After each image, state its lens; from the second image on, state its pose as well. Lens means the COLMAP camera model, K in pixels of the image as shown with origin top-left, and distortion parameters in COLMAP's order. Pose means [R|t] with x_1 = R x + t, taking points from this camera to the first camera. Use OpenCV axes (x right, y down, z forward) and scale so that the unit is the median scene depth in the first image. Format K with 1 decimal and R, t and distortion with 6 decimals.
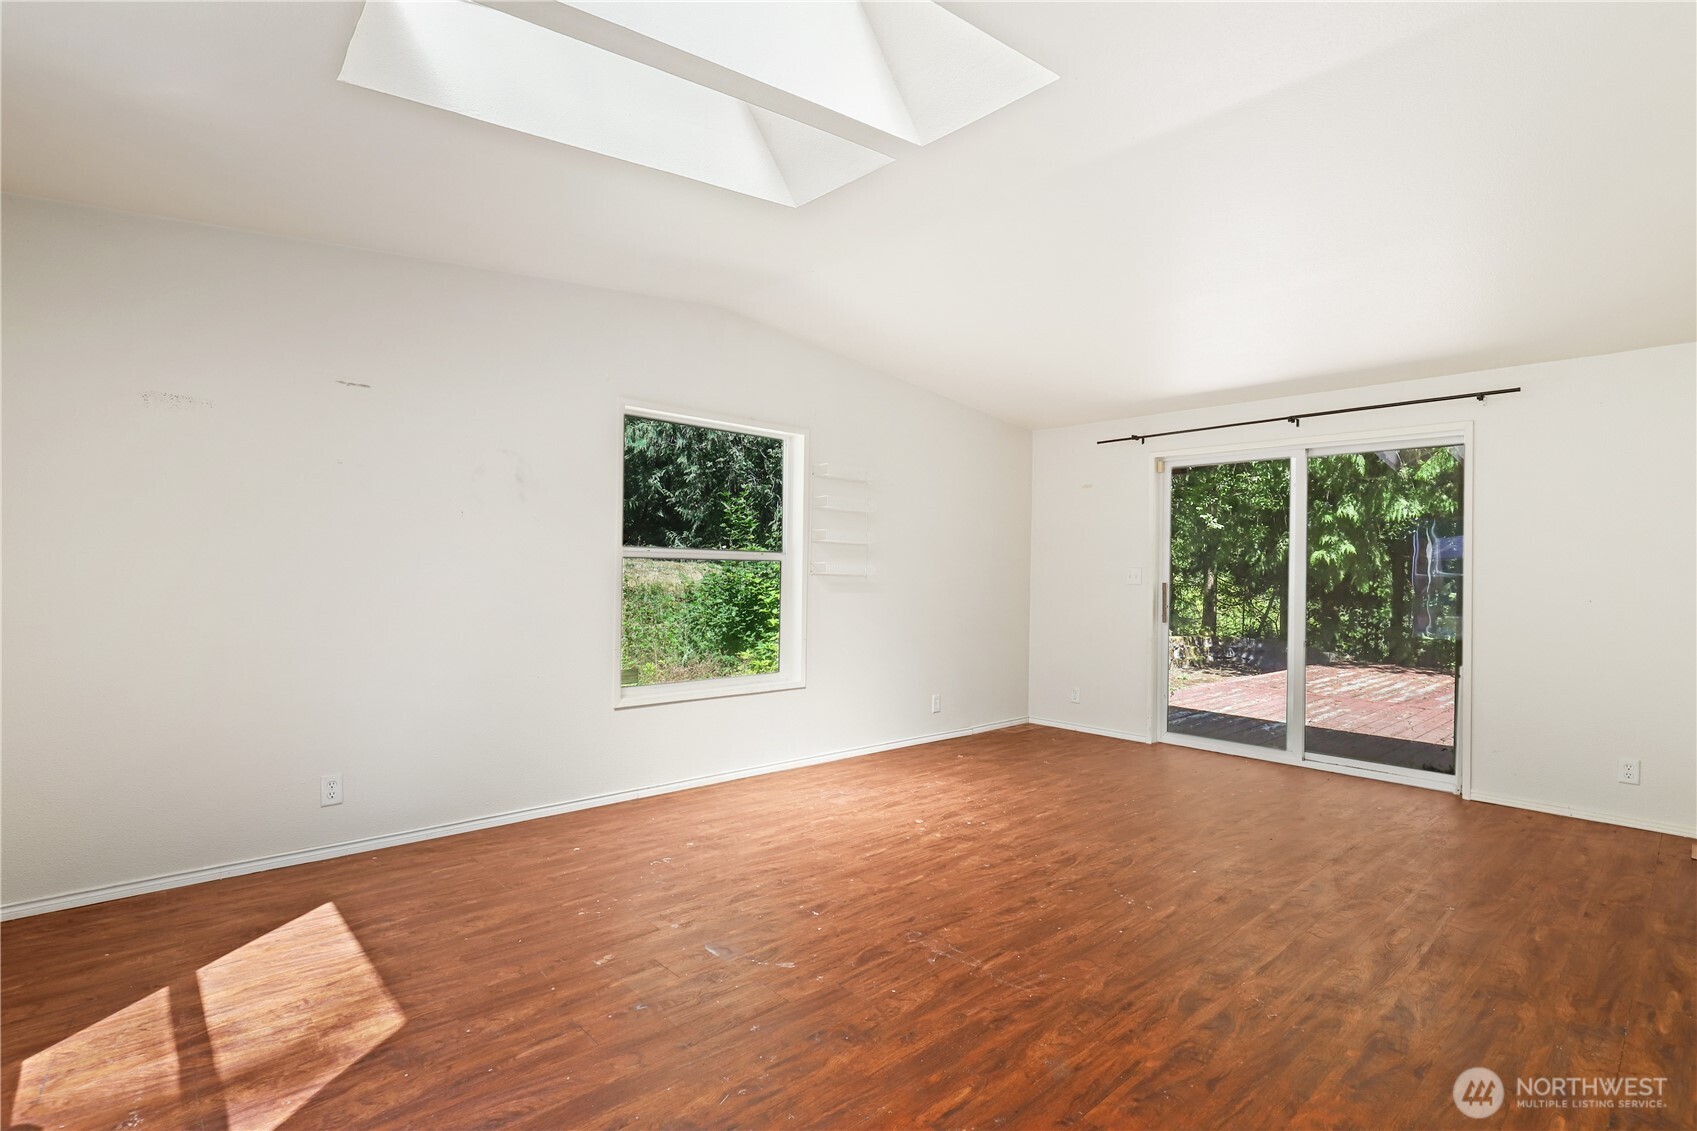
lens RADIAL K [[787.5, 0, 846.4], [0, 787.5, 576.4], [0, 0, 1]] dist [-0.004255, 0.000293]
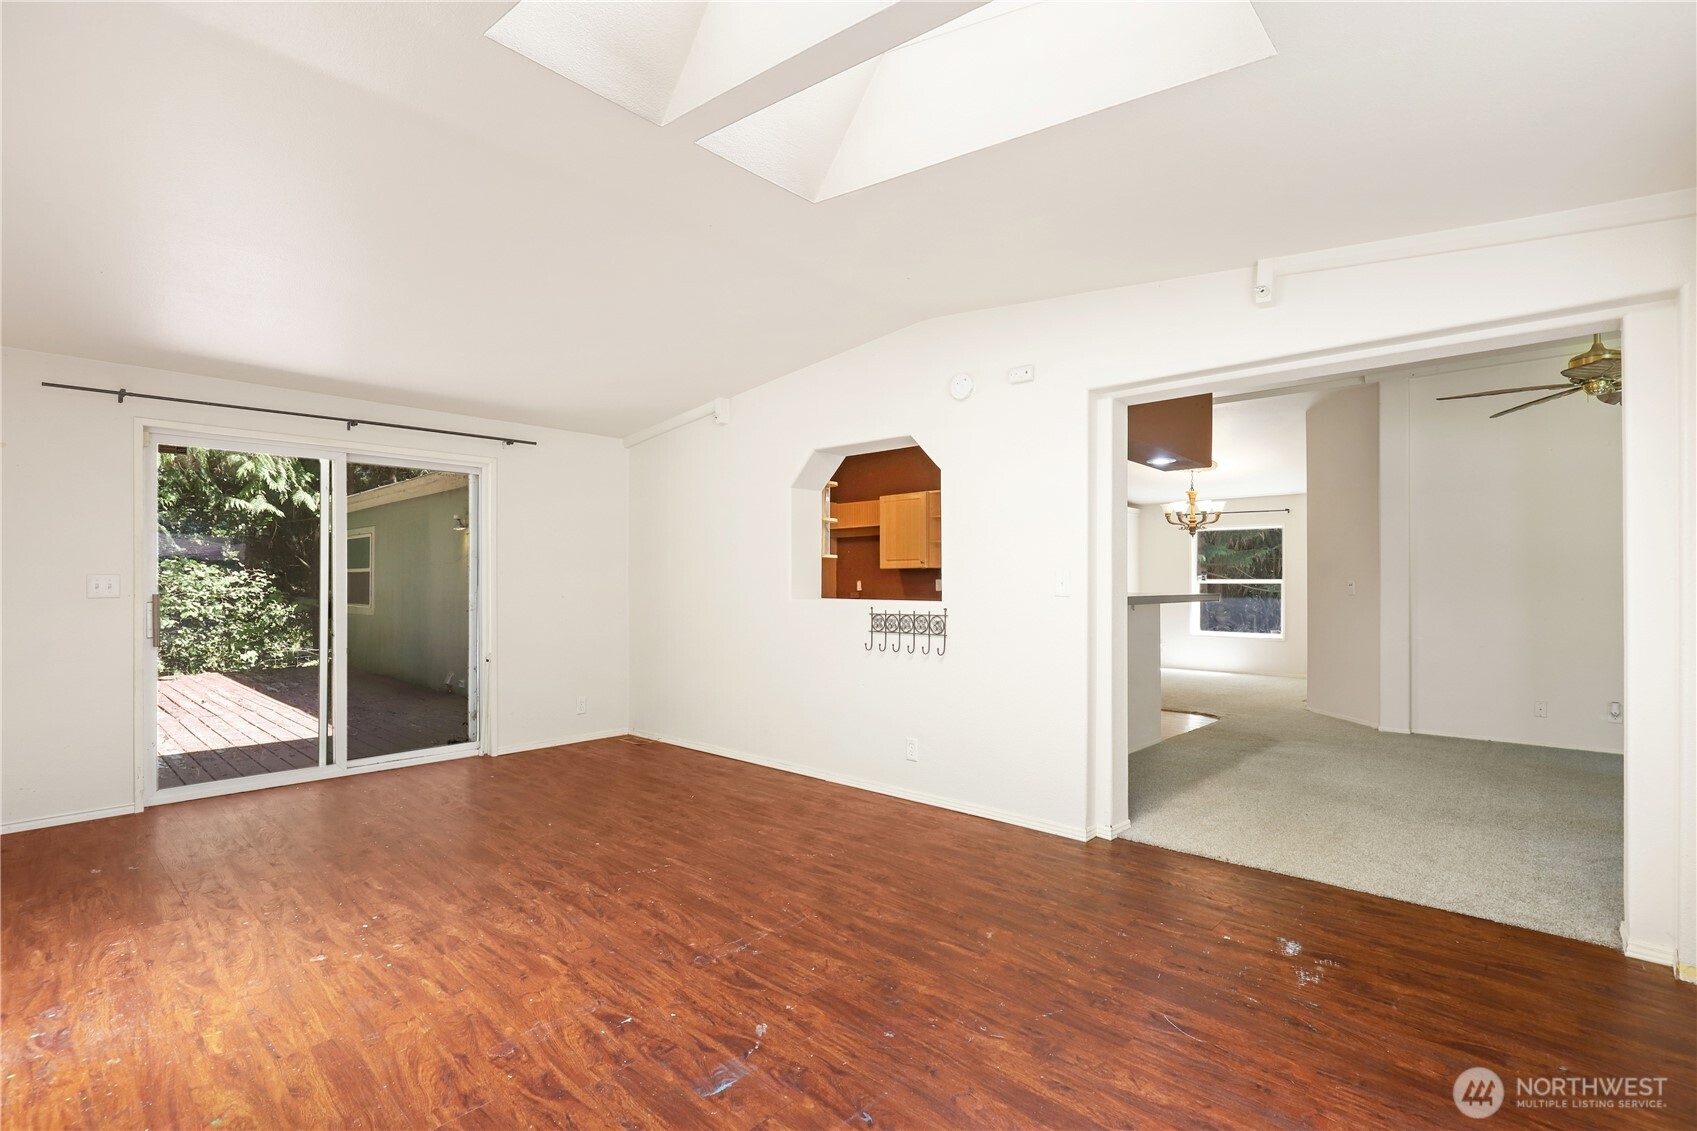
lens RADIAL K [[787.5, 0, 846.4], [0, 787.5, 576.4], [0, 0, 1]] dist [-0.004255, 0.000293]
pose [[-0.066778, -0.006791, 0.997745, -0.702454], [0.003684, 0.999968, 0.007052, -0.019988], [-0.997761, 0.004146, -0.066751, 0.694013]]
